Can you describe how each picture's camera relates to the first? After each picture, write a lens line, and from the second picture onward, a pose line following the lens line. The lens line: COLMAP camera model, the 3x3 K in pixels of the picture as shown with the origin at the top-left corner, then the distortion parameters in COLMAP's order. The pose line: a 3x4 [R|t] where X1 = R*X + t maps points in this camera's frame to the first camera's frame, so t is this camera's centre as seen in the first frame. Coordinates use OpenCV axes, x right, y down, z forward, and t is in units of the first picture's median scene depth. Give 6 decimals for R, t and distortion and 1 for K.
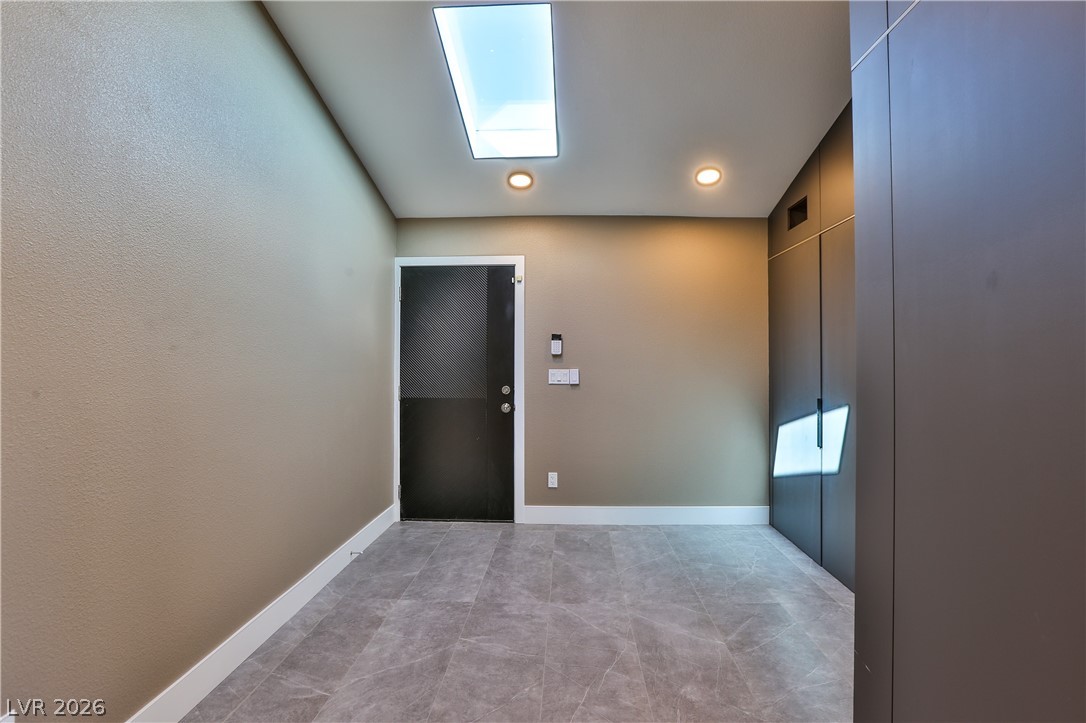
lens RADIAL K [[536.1, 0, 558.8], [0, 536.1, 352.1], [0, 0, 1]] dist [-0.051970, 0.019679]
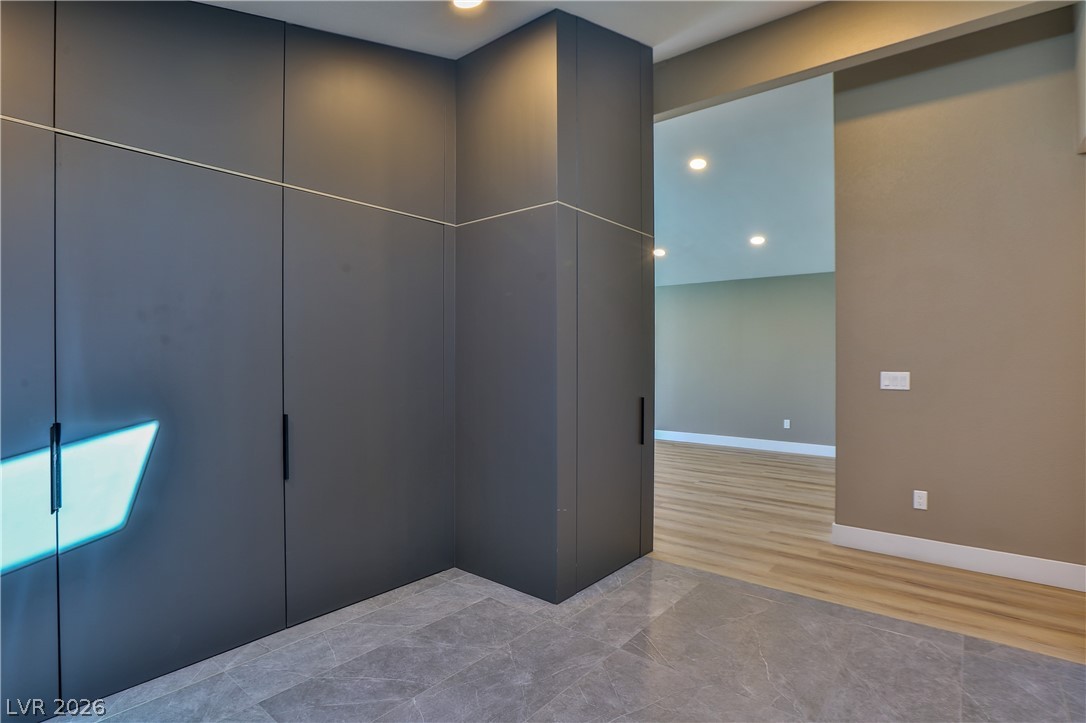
lens RADIAL K [[536.1, 0, 536.6], [0, 536.1, 360.8], [0, 0, 1]] dist [-0.051970, 0.019679]
pose [[-0.780145, -0.007759, 0.625550, -0.231806], [-0.015322, 0.999860, -0.006706, 0.014806], [-0.625411, -0.014816, -0.780155, 1.007118]]
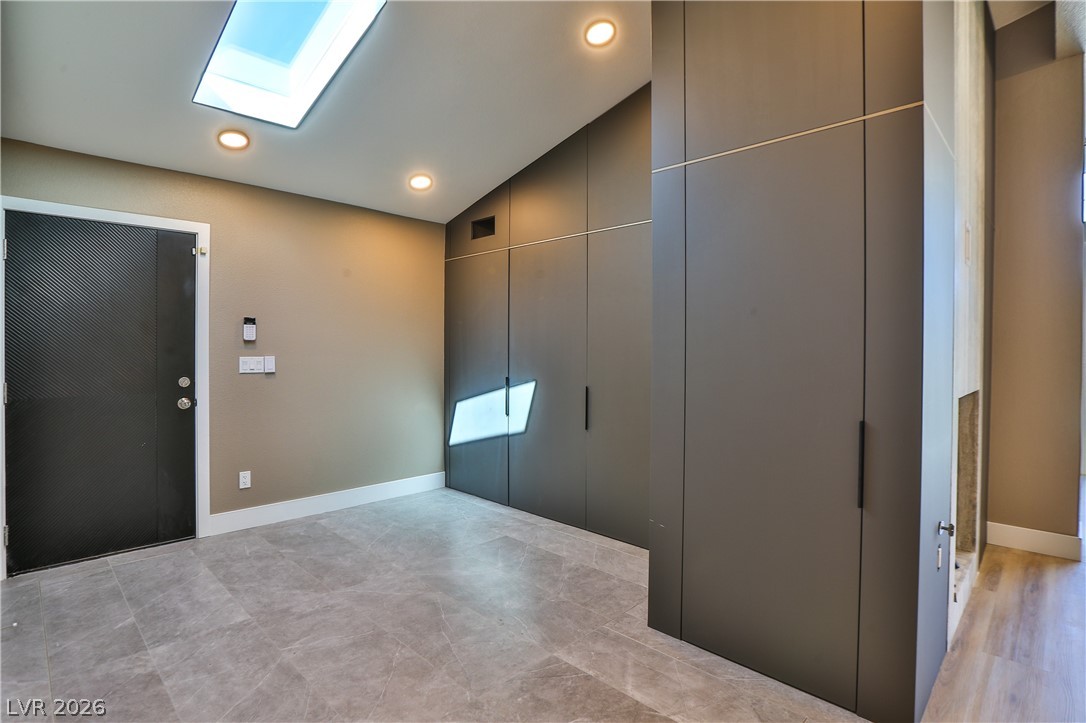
lens RADIAL K [[536.1, 0, 549.6], [0, 536.1, 352.4], [0, 0, 1]] dist [-0.051970, 0.019679]
pose [[0.679887, -0.005501, 0.733296, -0.355311], [-0.013302, 0.999715, 0.019833, 0.000637], [-0.733196, -0.023238, 0.679620, 0.033479]]
